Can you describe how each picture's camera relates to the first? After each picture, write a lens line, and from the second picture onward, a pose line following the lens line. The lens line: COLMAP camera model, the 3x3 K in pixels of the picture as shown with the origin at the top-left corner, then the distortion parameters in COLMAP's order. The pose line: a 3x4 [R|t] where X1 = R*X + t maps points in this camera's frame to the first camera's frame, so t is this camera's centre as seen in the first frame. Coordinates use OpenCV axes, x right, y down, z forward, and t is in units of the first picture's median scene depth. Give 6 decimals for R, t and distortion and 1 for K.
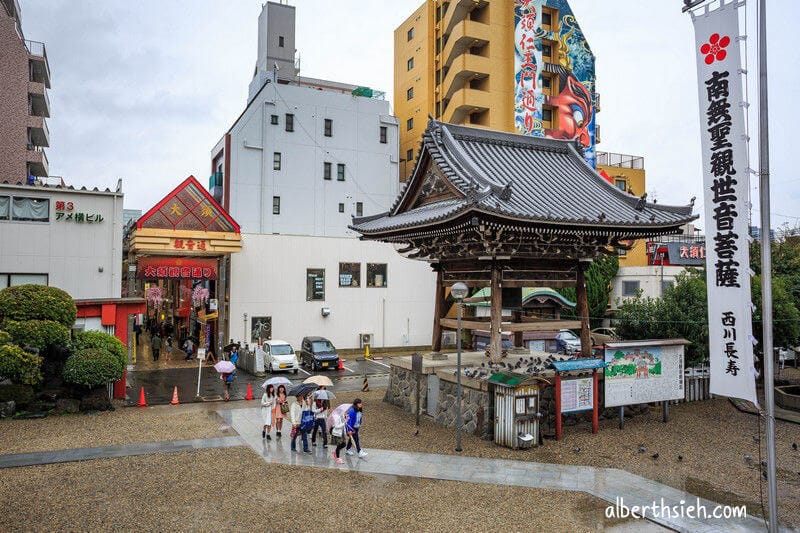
lens RADIAL K [[624.9, 0, 399.7], [0, 624.9, 265.8], [0, 0, 1]] dist [-0.024101, -0.004117]
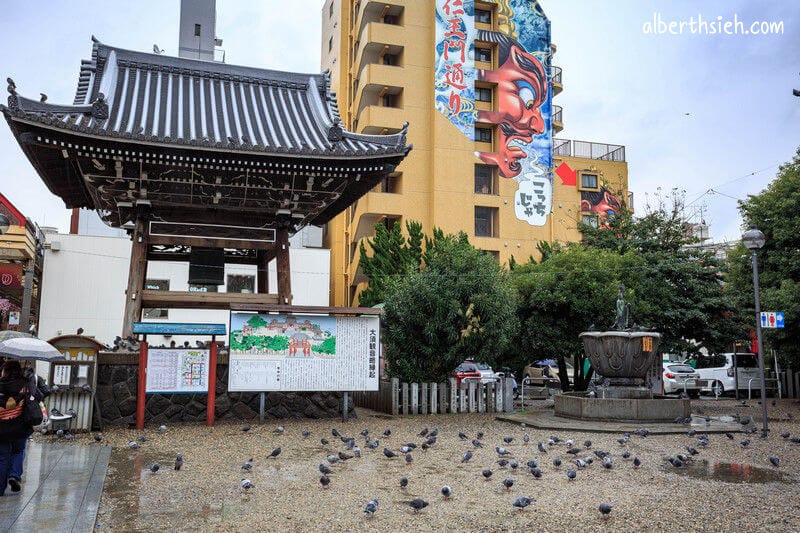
lens RADIAL K [[760.8, 0, 402.1], [0, 760.8, 267.2], [0, 0, 1]] dist [-0.004915, 0.000000]
pose [[0.992381, -0.012299, -0.122592, 0.252318], [0.001629, 0.996228, -0.086757, 0.062226], [0.123196, 0.085896, 0.988658, 0.047837]]
